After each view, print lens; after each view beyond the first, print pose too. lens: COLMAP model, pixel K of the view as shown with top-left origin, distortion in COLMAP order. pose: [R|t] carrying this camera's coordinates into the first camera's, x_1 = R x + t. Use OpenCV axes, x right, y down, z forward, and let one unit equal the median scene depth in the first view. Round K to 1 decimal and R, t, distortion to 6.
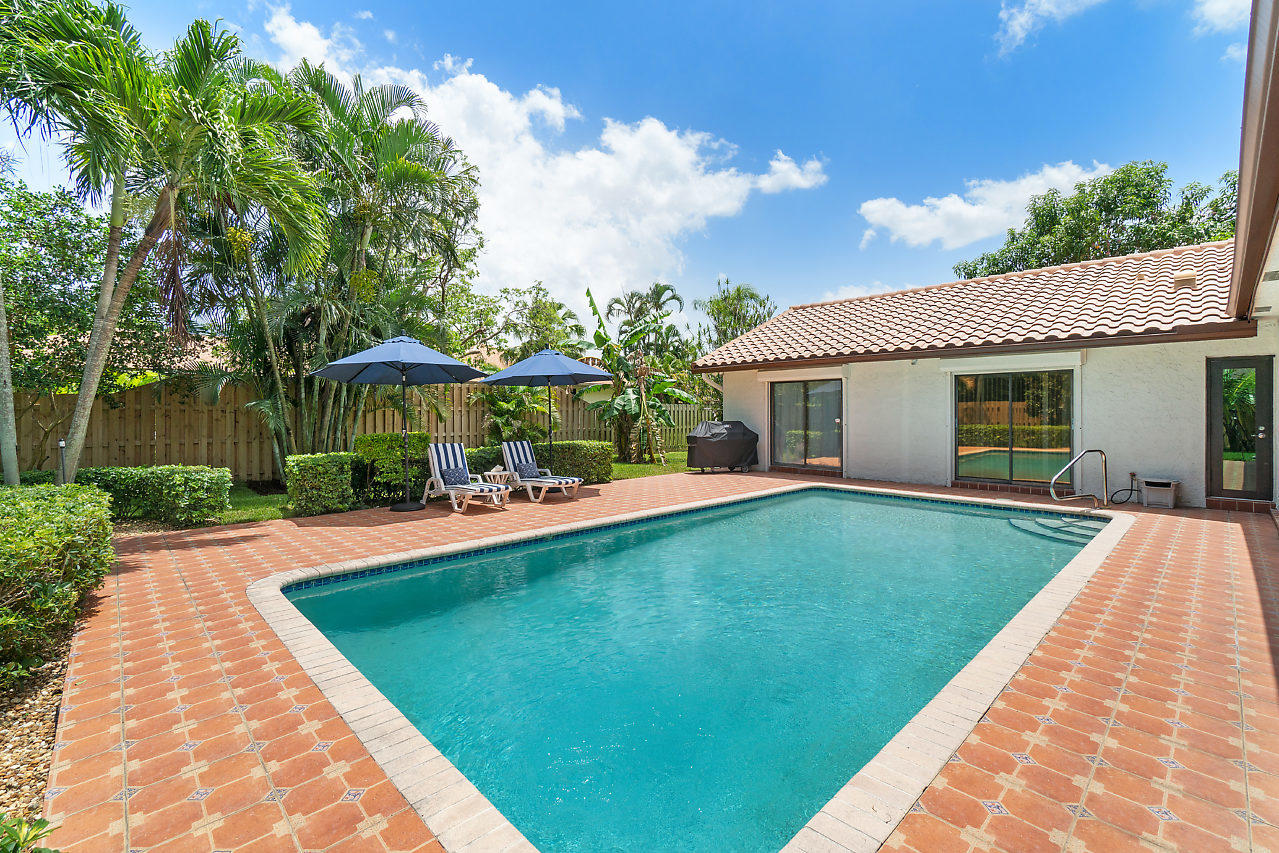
lens RADIAL K [[558.3, 0, 636.7], [0, 558.3, 412.2], [0, 0, 1]] dist [-0.000716, -0.000156]
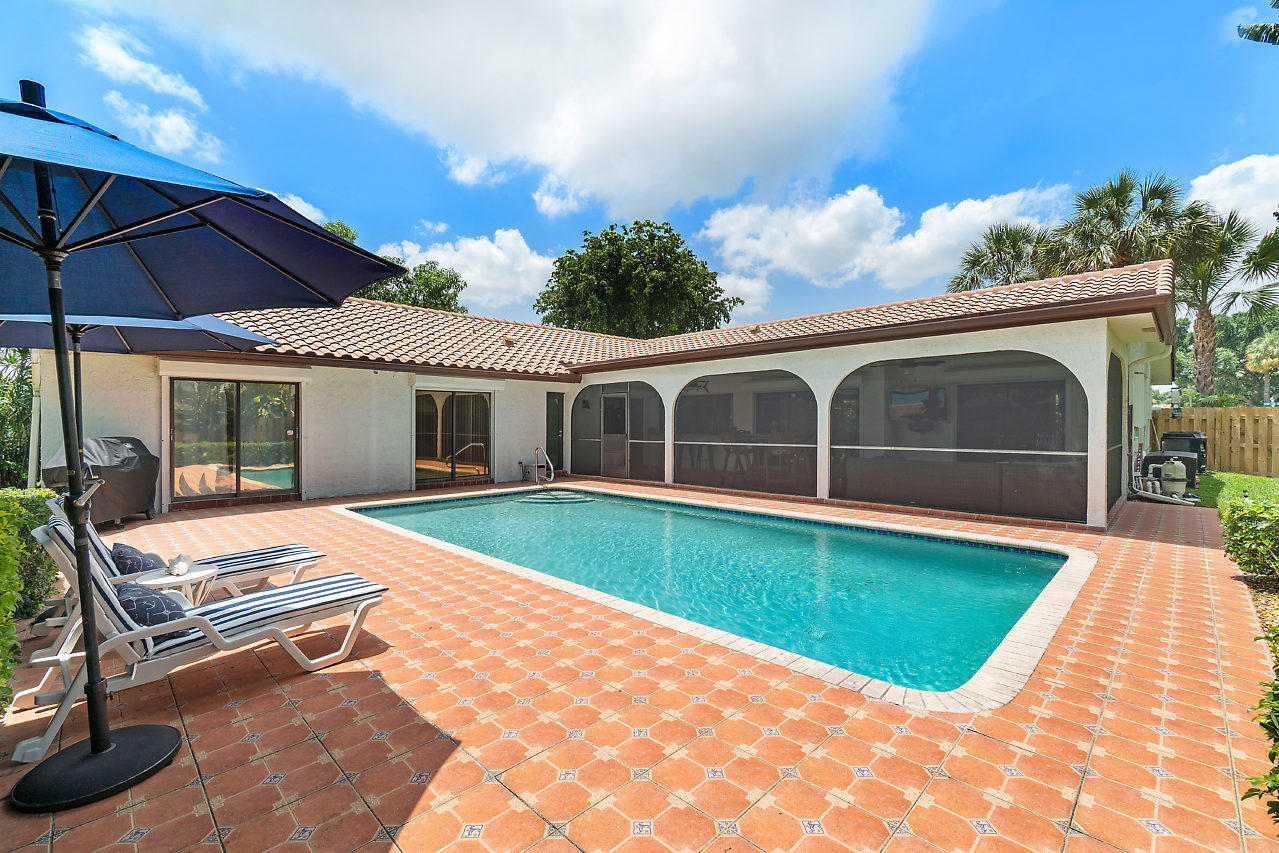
lens RADIAL K [[546.1, 0, 639.5], [0, 546.1, 426.5], [0, 0, 1]] dist [0.000600, 0.000155]
pose [[-0.027650, -0.002166, 0.999615, -0.570136], [0.003051, 0.999993, 0.002251, 0.006934], [-0.999613, 0.003112, -0.027643, 0.629065]]
